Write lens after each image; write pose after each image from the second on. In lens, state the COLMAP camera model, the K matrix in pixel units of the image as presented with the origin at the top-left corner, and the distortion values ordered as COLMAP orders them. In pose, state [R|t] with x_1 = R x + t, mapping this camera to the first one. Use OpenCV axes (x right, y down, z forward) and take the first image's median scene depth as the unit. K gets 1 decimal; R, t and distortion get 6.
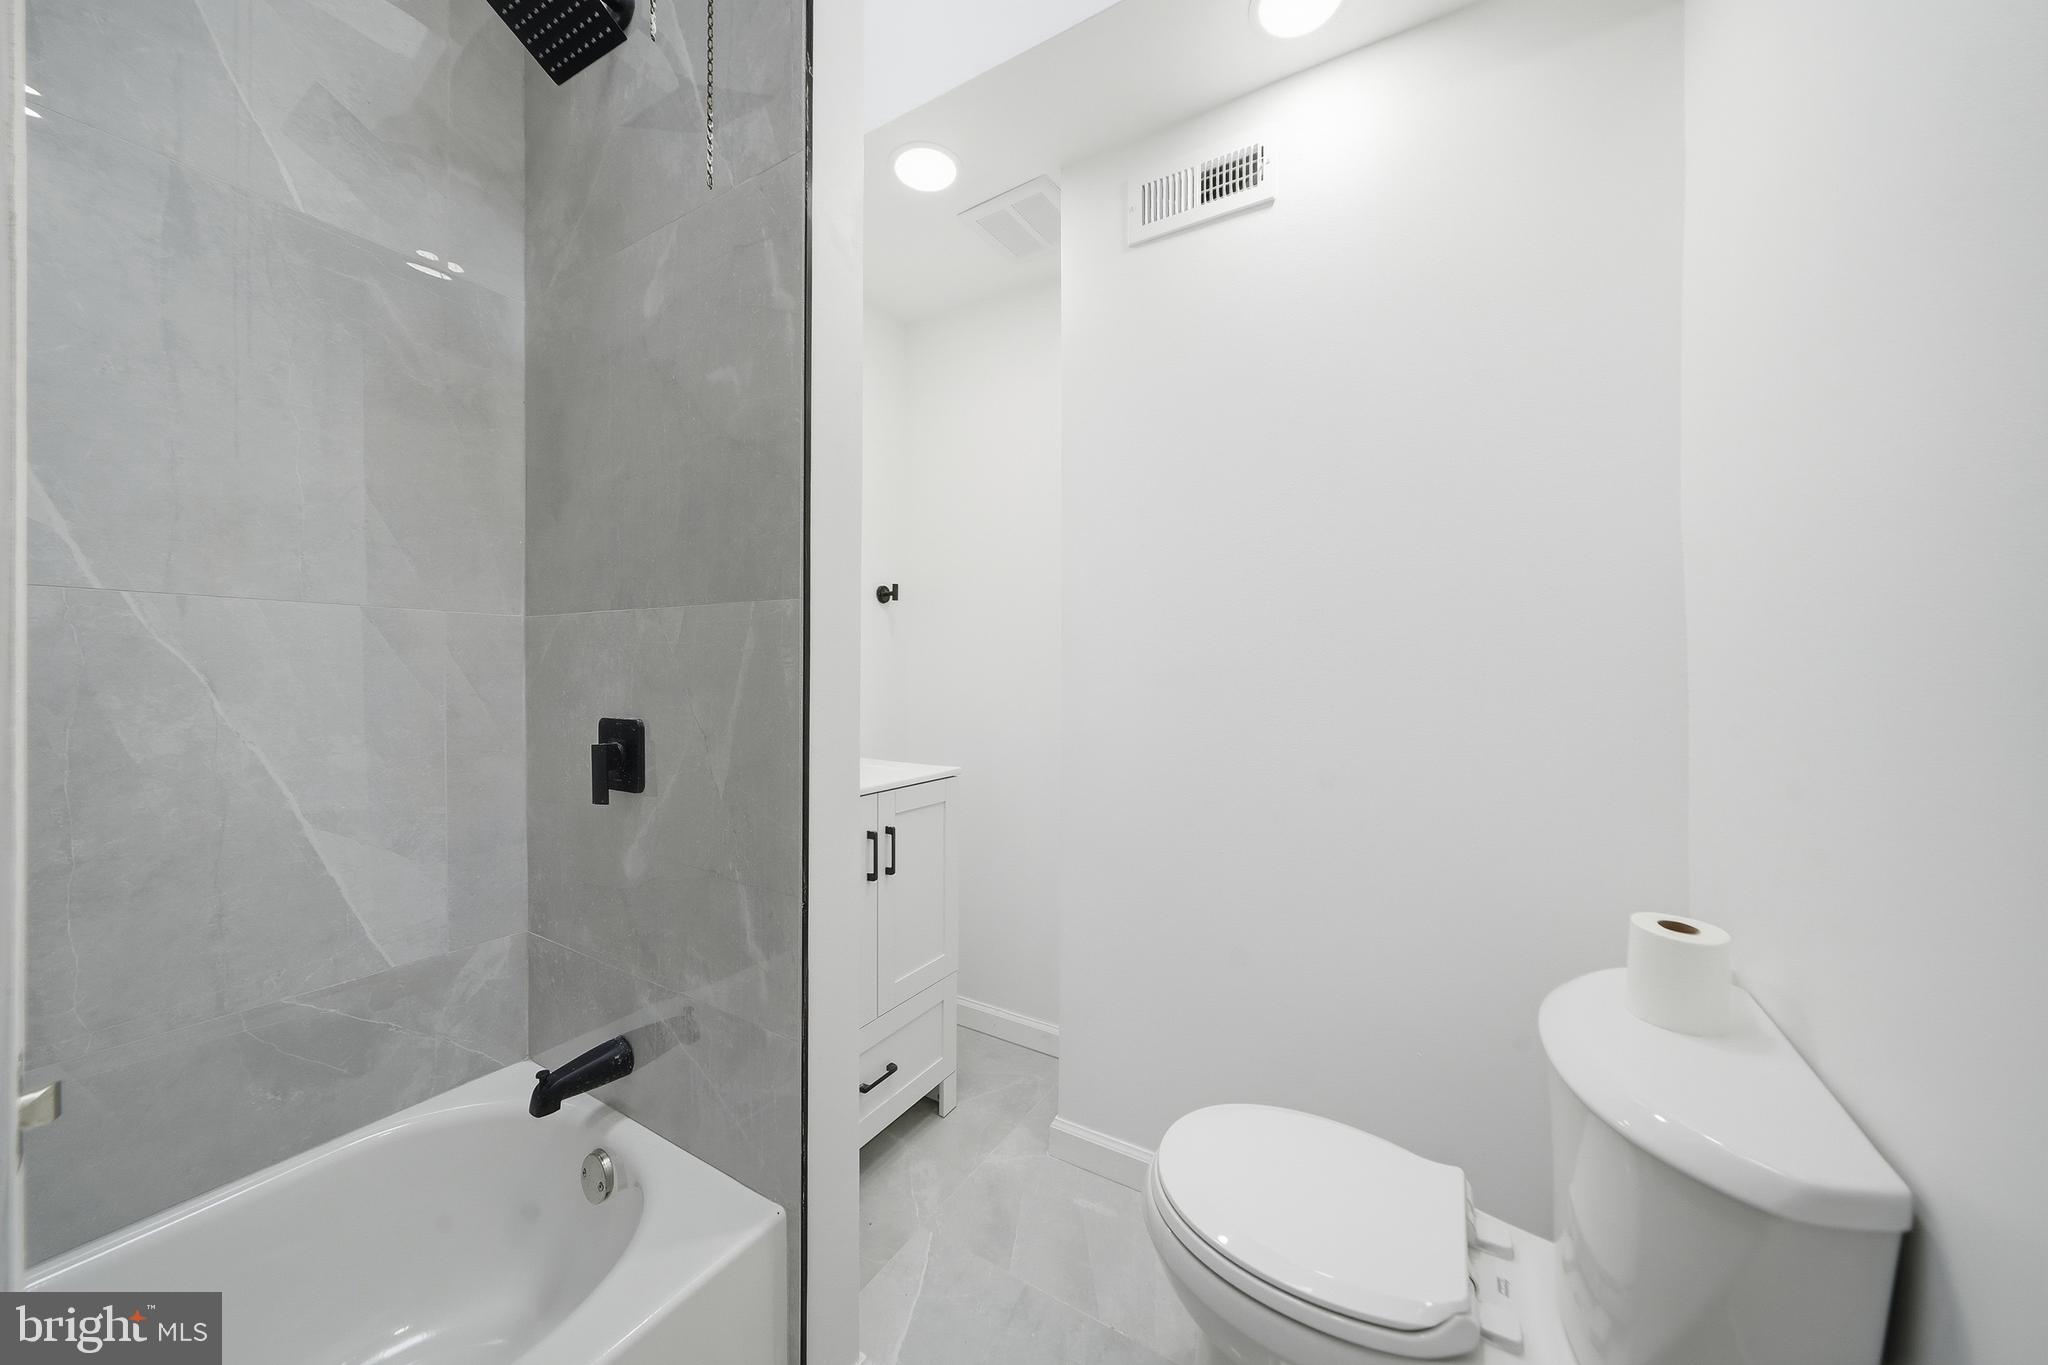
lens RADIAL K [[717.7, 0, 1022.1], [0, 717.7, 673.8], [0, 0, 1]] dist [-0.006911, 0.000493]
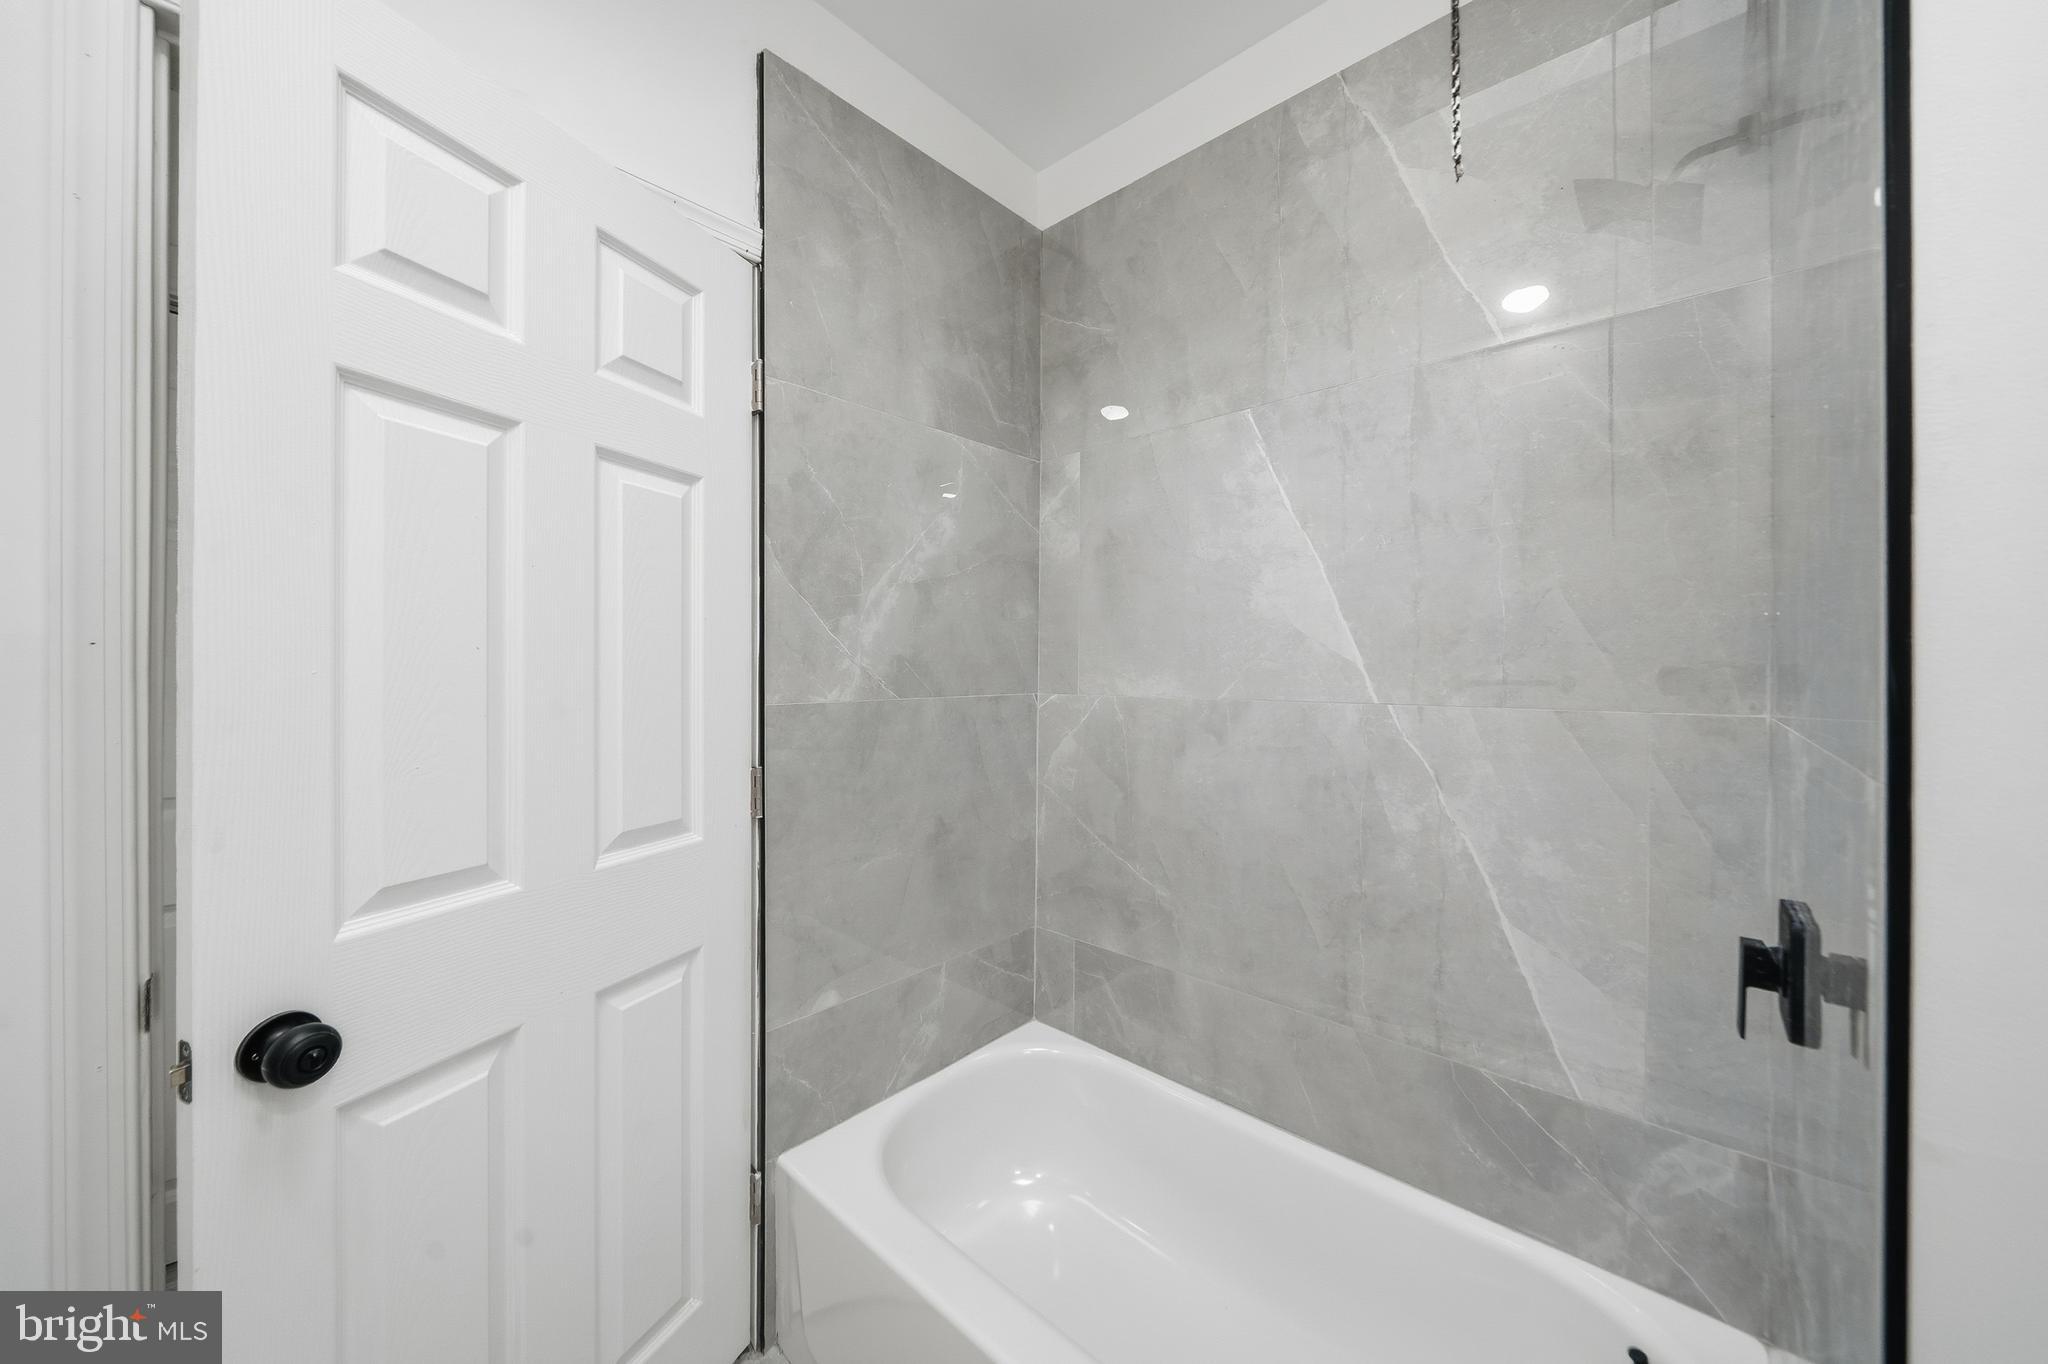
lens RADIAL K [[717.7, 0, 1022.1], [0, 717.7, 673.3], [0, 0, 1]] dist [-0.006911, 0.000493]
pose [[-0.208690, -0.003385, -0.977976, 0.199106], [-0.007594, 0.999969, -0.001840, -0.152198], [0.977952, 0.007043, -0.208709, 0.542235]]
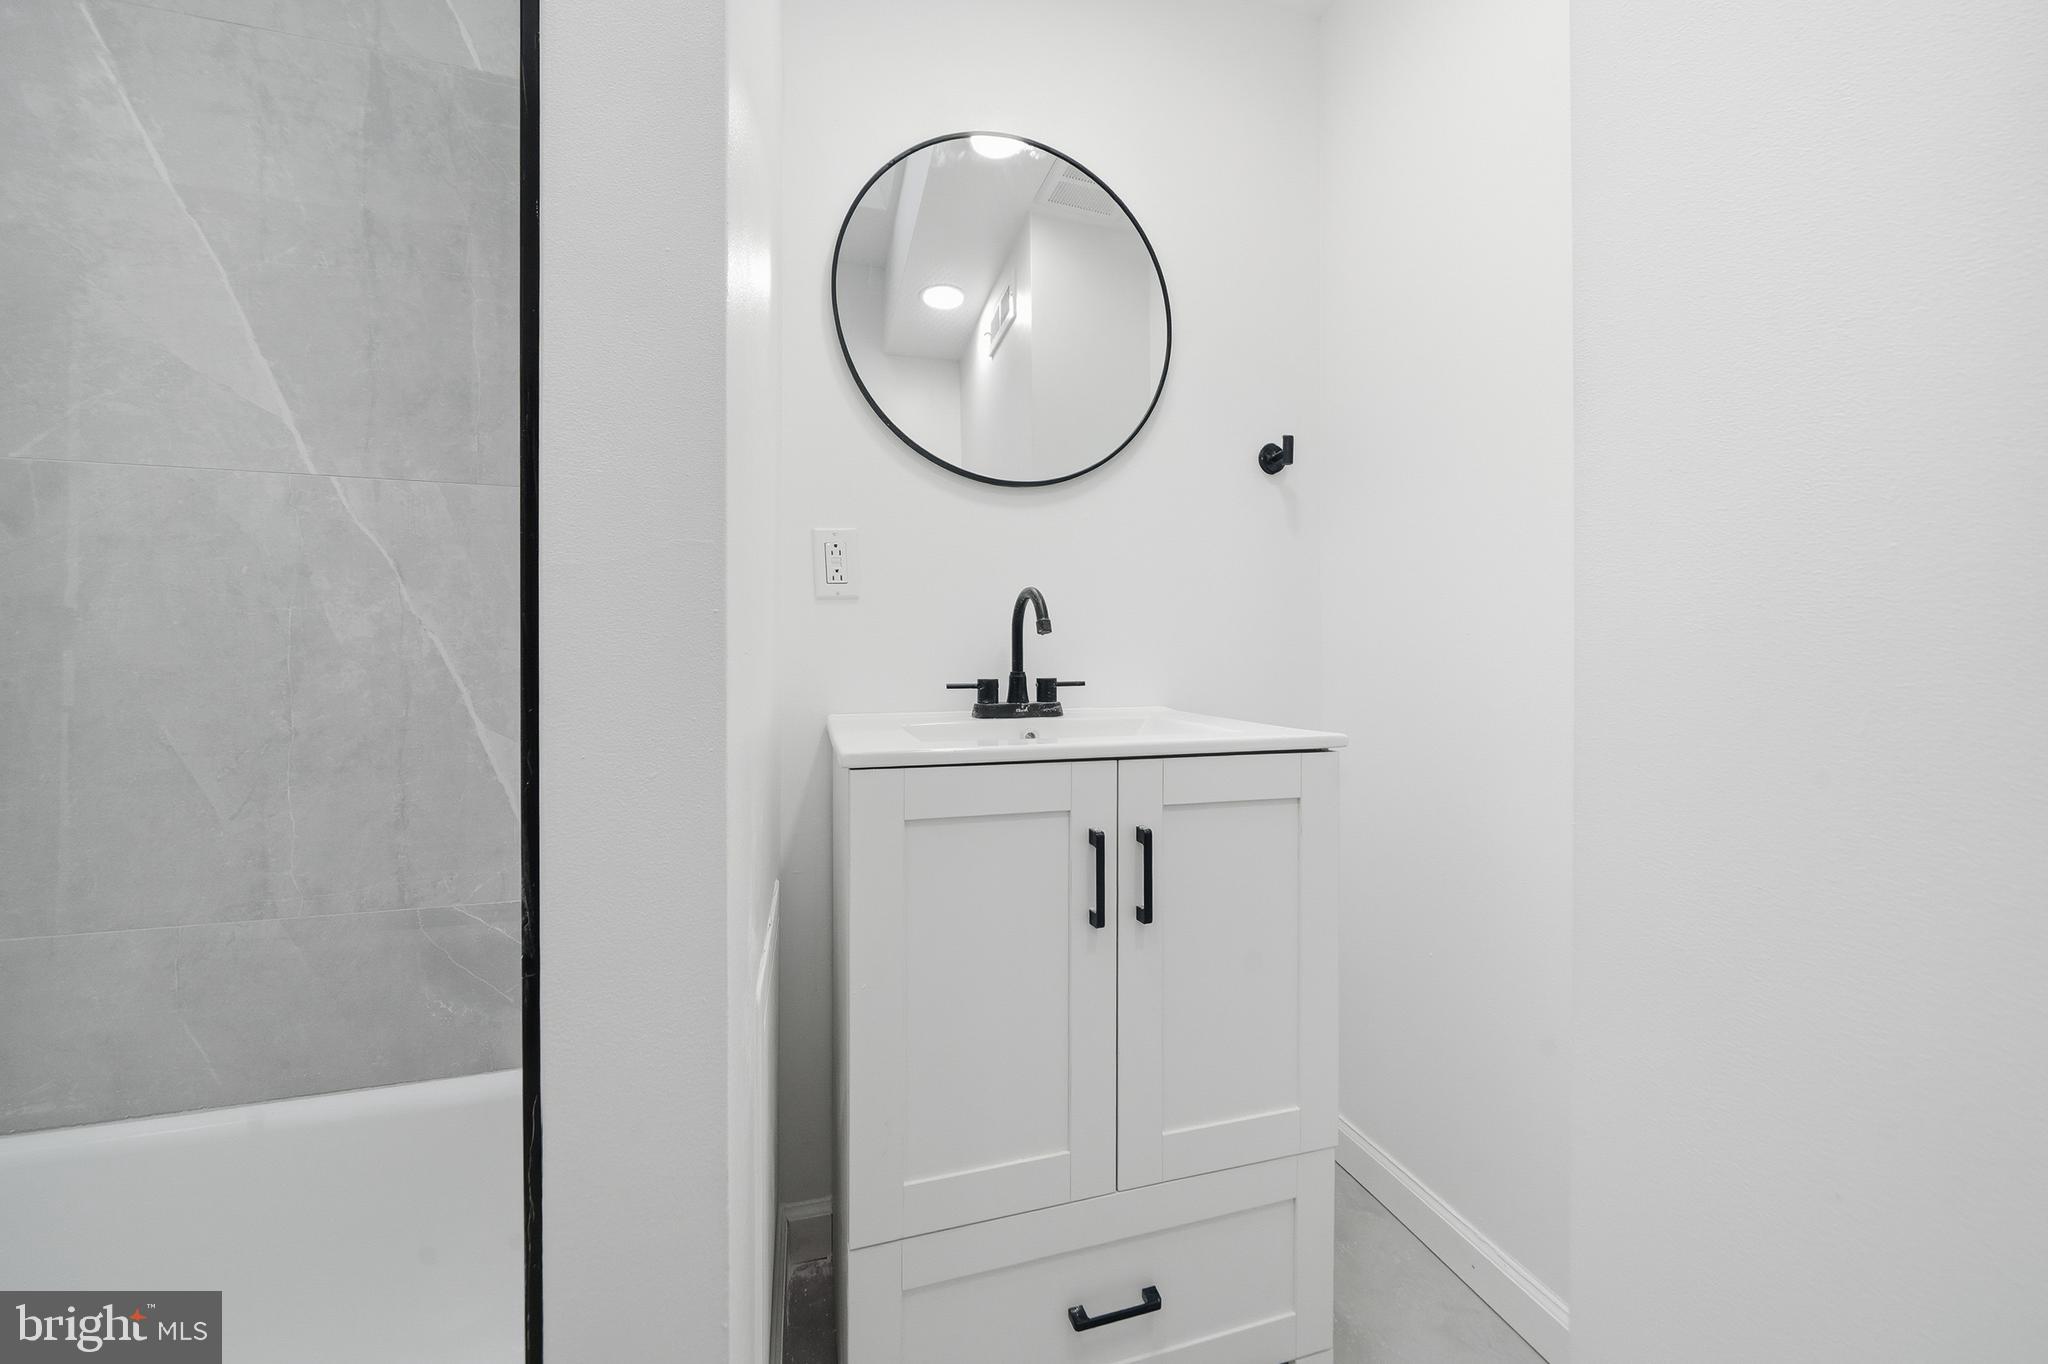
lens RADIAL K [[717.7, 0, 1022.1], [0, 717.7, 673.3], [0, 0, 1]] dist [-0.006911, 0.000493]
pose [[0.722070, -0.002631, -0.691815, 0.160593], [0.000116, 0.999993, -0.003683, 0.157539], [0.691820, 0.002579, 0.722066, 0.855375]]
